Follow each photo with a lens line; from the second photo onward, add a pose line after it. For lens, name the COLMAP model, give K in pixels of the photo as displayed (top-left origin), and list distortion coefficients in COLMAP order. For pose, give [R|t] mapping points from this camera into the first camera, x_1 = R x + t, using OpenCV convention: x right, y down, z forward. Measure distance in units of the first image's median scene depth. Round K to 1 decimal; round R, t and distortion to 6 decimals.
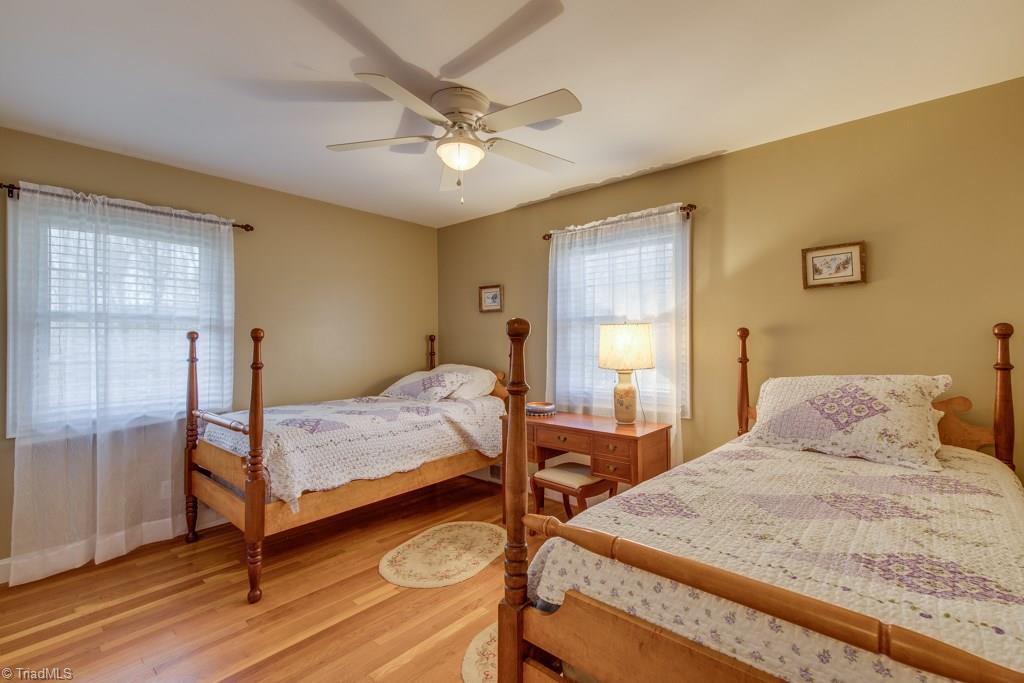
lens RADIAL K [[459.1, 0, 511.7], [0, 459.1, 339.8], [0, 0, 1]] dist [0.009086, -0.000766]
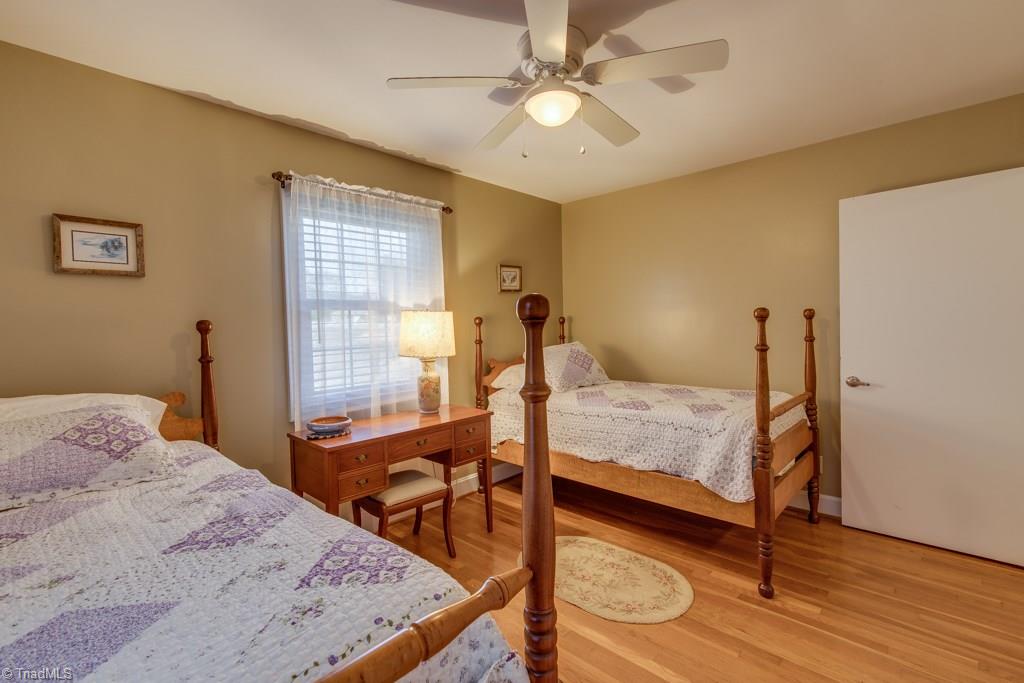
lens RADIAL K [[459.1, 0, 511.6], [0, 459.1, 336.4], [0, 0, 1]] dist [0.009086, -0.000766]
pose [[0.020941, -0.015962, 0.999653, -0.680012], [0.028388, 0.999479, 0.015365, 0.009067], [-0.999378, 0.028056, 0.021383, 0.759105]]
